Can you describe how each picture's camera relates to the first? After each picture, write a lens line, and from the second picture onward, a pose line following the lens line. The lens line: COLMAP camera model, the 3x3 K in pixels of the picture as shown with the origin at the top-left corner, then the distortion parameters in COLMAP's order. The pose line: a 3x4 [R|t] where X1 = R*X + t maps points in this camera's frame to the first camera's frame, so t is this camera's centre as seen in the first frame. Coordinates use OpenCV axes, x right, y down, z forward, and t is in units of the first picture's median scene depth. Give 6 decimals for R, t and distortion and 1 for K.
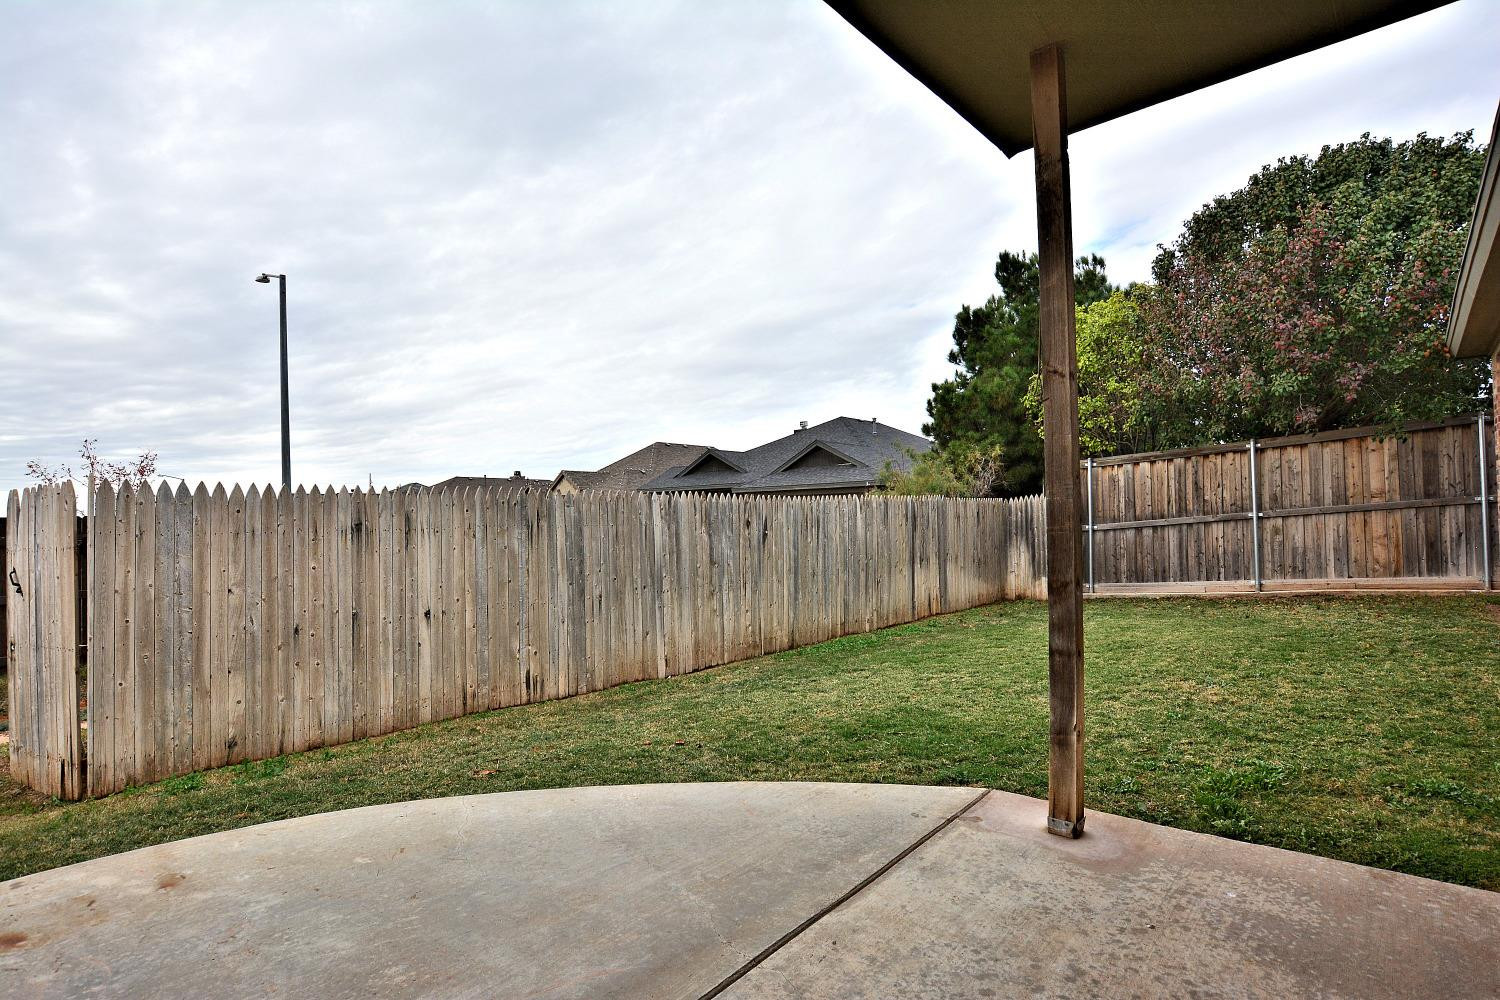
lens RADIAL K [[688.7, 0, 753.9], [0, 688.7, 510.3], [0, 0, 1]] dist [-0.029759, 0.001046]
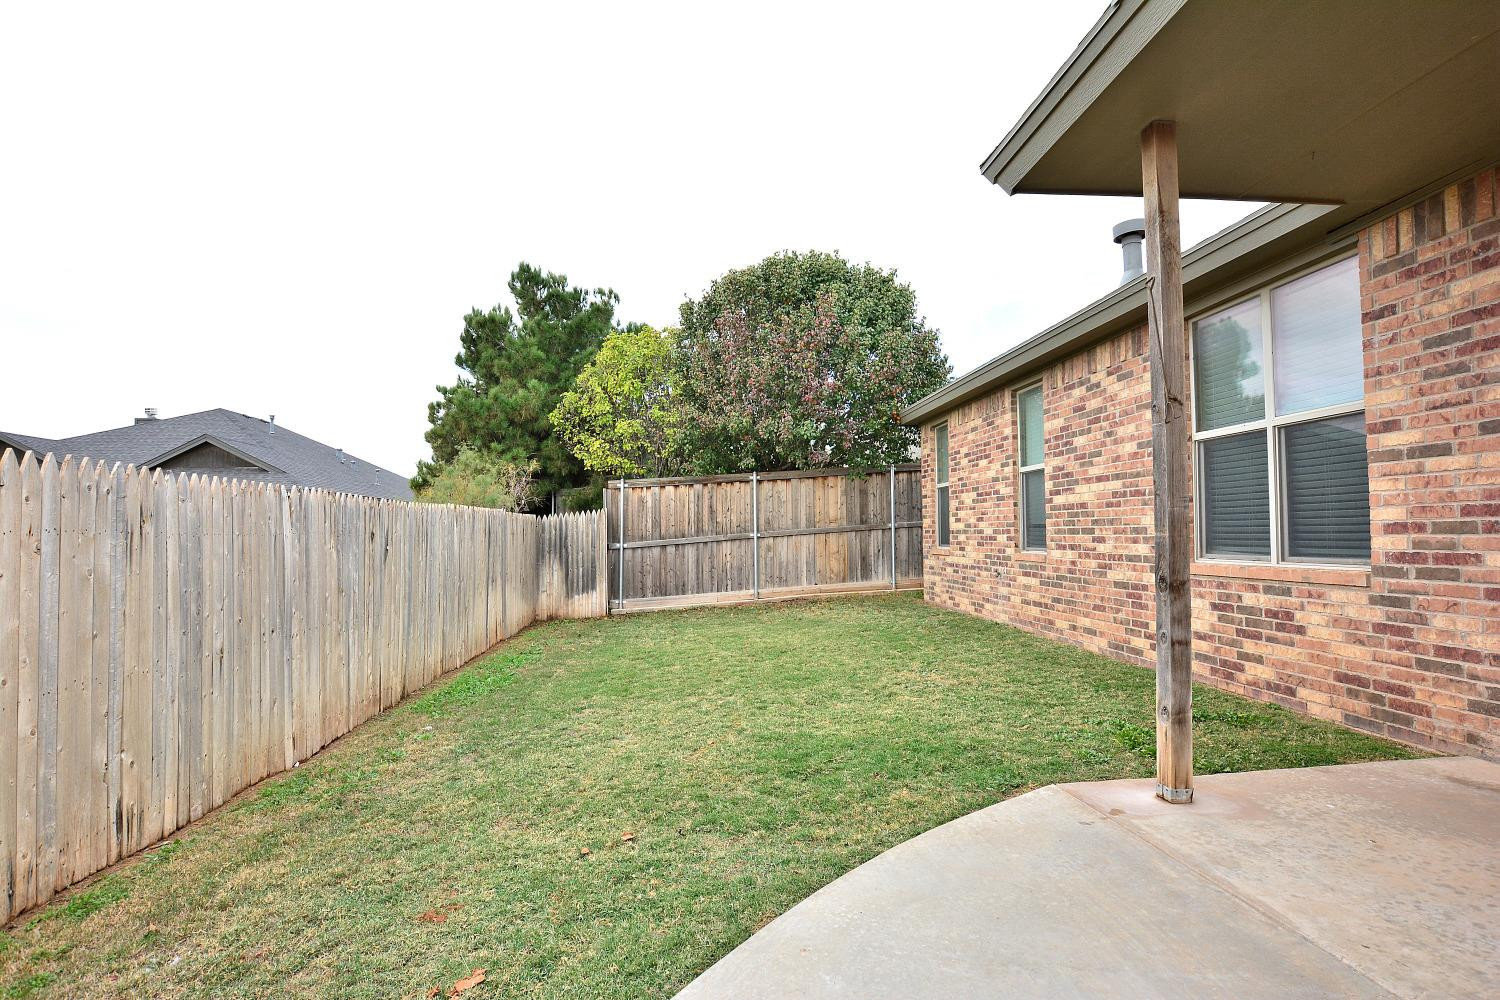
lens RADIAL K [[718.1, 0, 687.3], [0, 718.1, 501.1], [0, 0, 1]] dist [-0.019372, 0.000754]
pose [[0.728307, 0.045238, 0.683756, -0.238615], [-0.017163, 0.998710, -0.047794, 0.010279], [-0.685036, 0.023073, 0.728143, 0.167559]]
